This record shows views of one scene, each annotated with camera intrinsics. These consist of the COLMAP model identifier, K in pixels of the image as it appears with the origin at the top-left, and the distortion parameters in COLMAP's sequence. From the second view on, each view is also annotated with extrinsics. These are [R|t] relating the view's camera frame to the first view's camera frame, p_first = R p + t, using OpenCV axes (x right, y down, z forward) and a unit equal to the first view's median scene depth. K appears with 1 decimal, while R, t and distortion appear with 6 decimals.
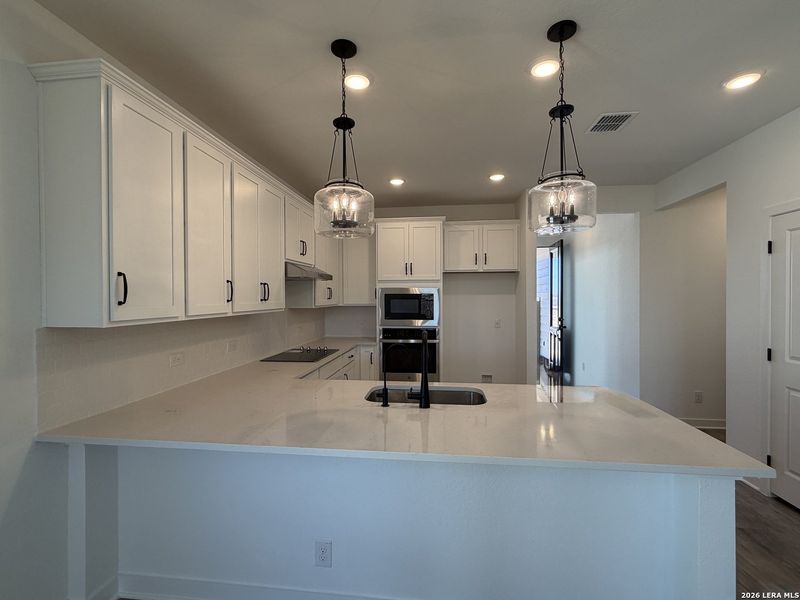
lens RADIAL K [[364.5, 0, 401.7], [0, 364.5, 299.6], [0, 0, 1]] dist [-0.005170, 0.000603]
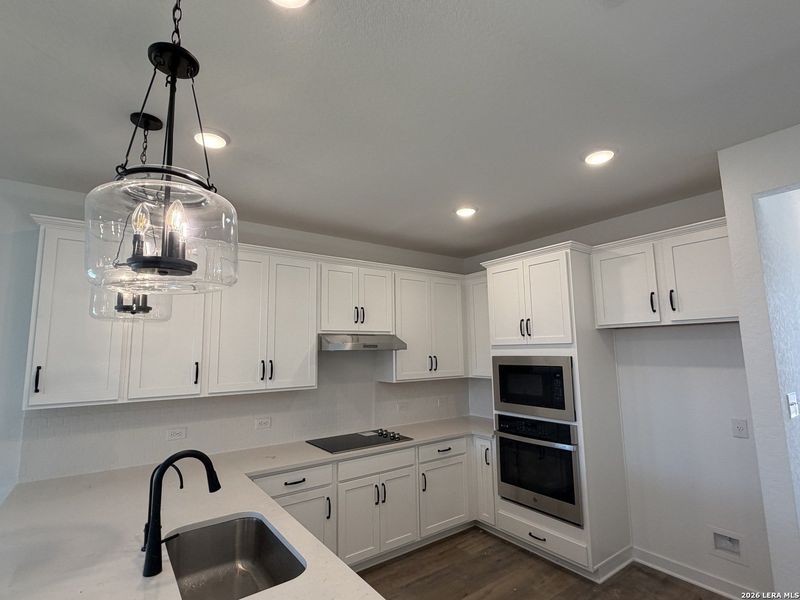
lens RADIAL K [[387.4, 0, 396.4], [0, 387.4, 296.3], [0, 0, 1]] dist [0.004140, -0.000091]
pose [[0.676686, -0.108833, -0.728183, 0.385637], [0.004909, 0.989660, -0.143351, -0.040453], [0.736255, 0.093429, 0.670224, 0.341909]]
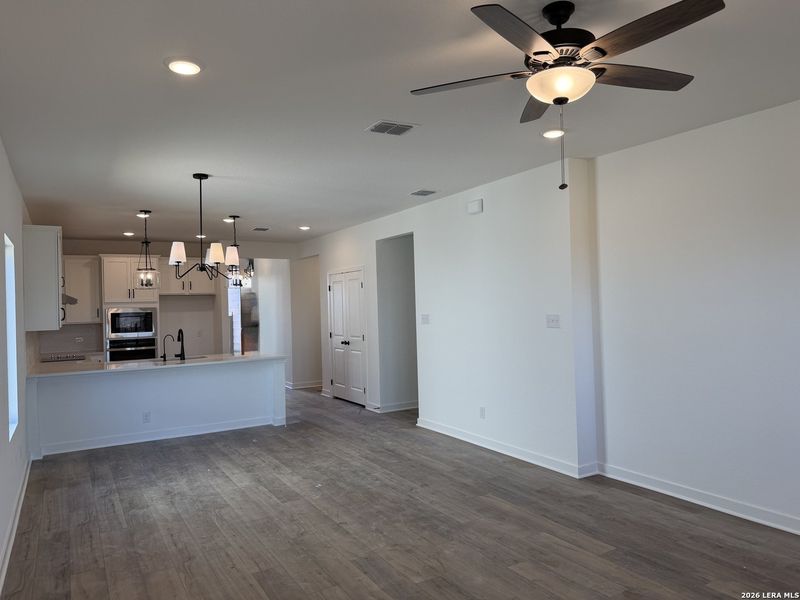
lens RADIAL K [[569.8, 0, 398.4], [0, 569.8, 297.3], [0, 0, 1]] dist [0.021591, -0.028805]
pose [[0.801445, -0.007403, 0.598023, -0.442523], [0.025767, 0.999422, -0.022161, -0.000102], [-0.597513, 0.033170, 0.801173, -1.222832]]
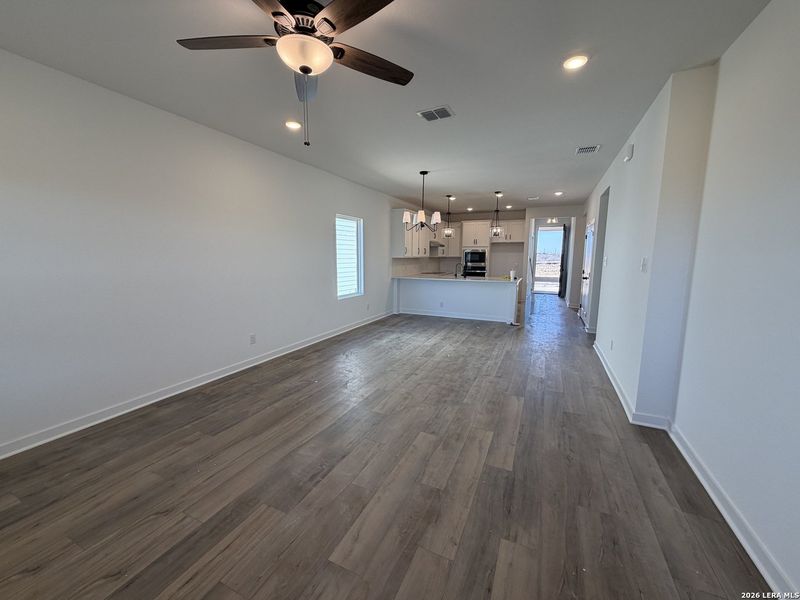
lens RADIAL K [[317.2, 0, 395.3], [0, 317.2, 300.4], [0, 0, 1]] dist [0.000249, 0.000054]
pose [[0.944186, 0.056934, -0.324455, 0.225481], [-0.012476, 0.990425, 0.137490, 0.018828], [0.329176, -0.125769, 0.935855, -1.229871]]
